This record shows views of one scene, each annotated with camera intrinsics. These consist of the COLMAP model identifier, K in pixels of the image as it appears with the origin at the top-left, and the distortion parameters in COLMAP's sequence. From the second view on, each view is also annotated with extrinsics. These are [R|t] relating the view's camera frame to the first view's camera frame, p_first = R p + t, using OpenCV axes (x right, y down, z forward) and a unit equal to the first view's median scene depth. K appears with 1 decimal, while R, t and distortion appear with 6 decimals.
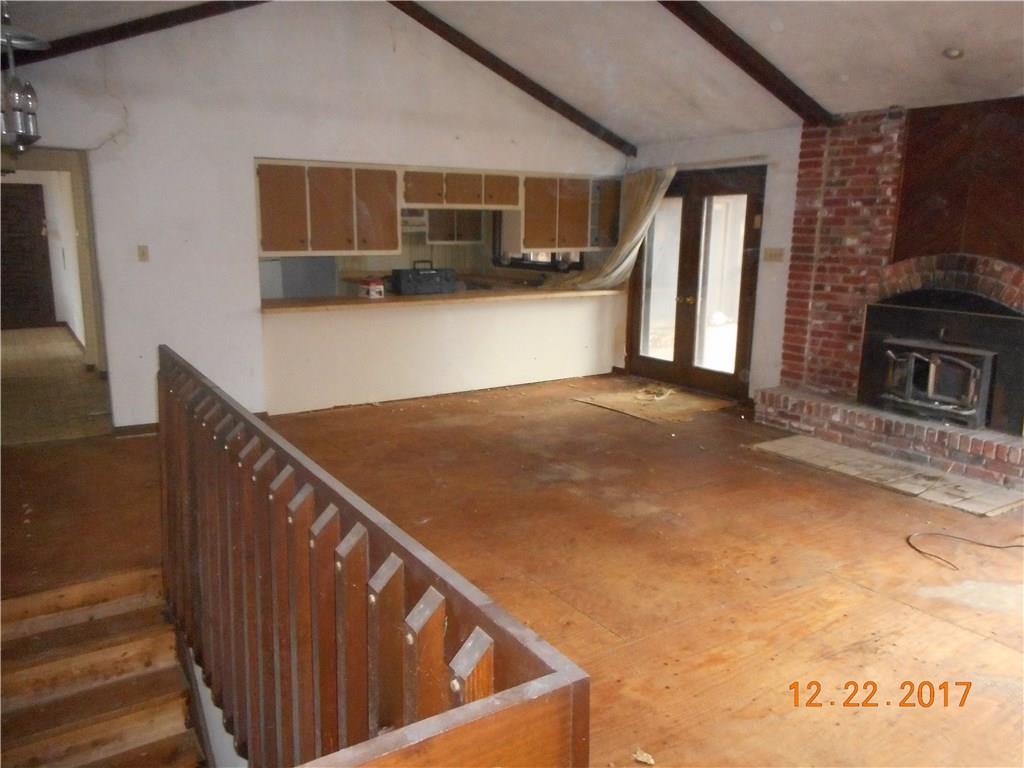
lens RADIAL K [[774.4, 0, 512.0], [0, 774.4, 384.0], [0, 0, 1]] dist [0.013220, 0.003146]
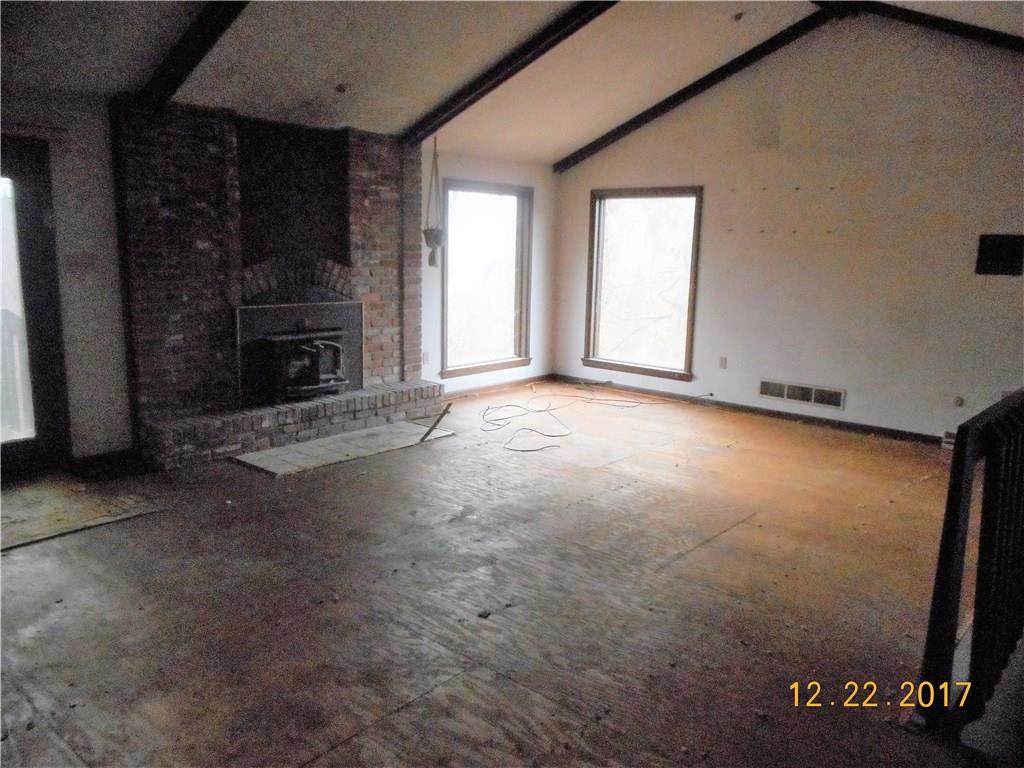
lens RADIAL K [[776.2, 0, 512.0], [0, 776.2, 384.0], [0, 0, 1]] dist [0.007096, 0.005163]
pose [[-0.285066, -0.187769, 0.939936, -0.573113], [0.163397, 0.956751, 0.240683, -0.185840], [-0.944478, 0.222194, -0.242057, 0.904822]]
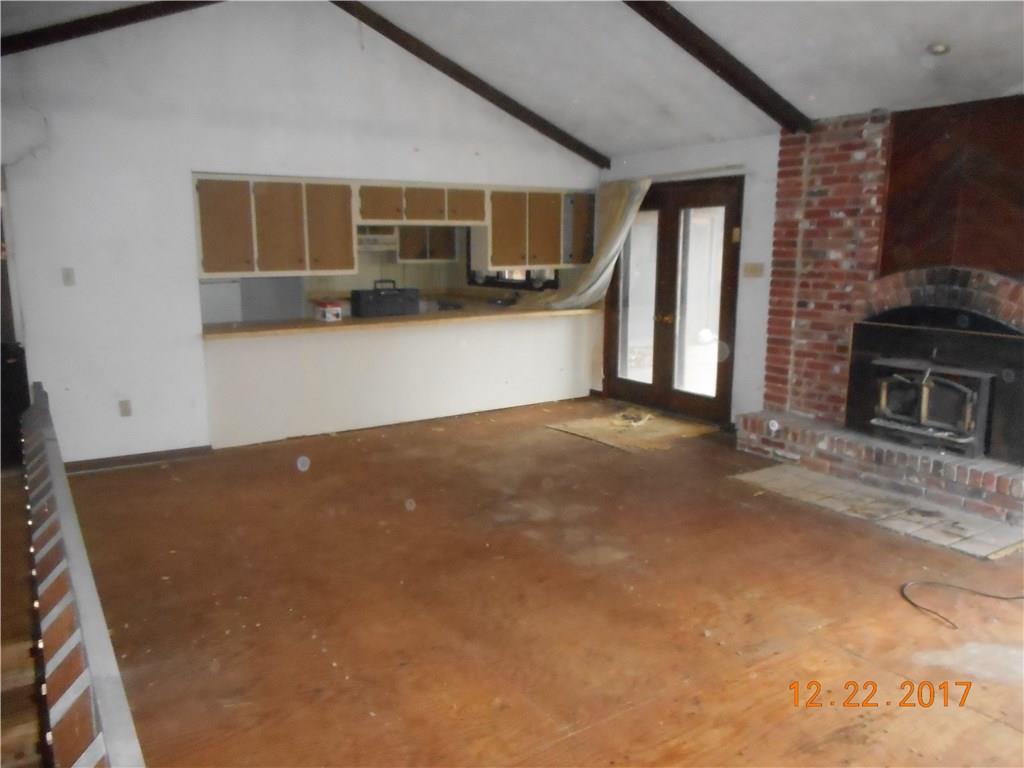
lens RADIAL K [[776.2, 0, 512.0], [0, 776.2, 384.0], [0, 0, 1]] dist [0.007096, 0.005163]
pose [[0.999910, -0.012310, 0.005251, 0.043581], [0.012426, 0.999667, -0.022613, -0.013033], [-0.004971, 0.022676, 0.999731, 0.075852]]
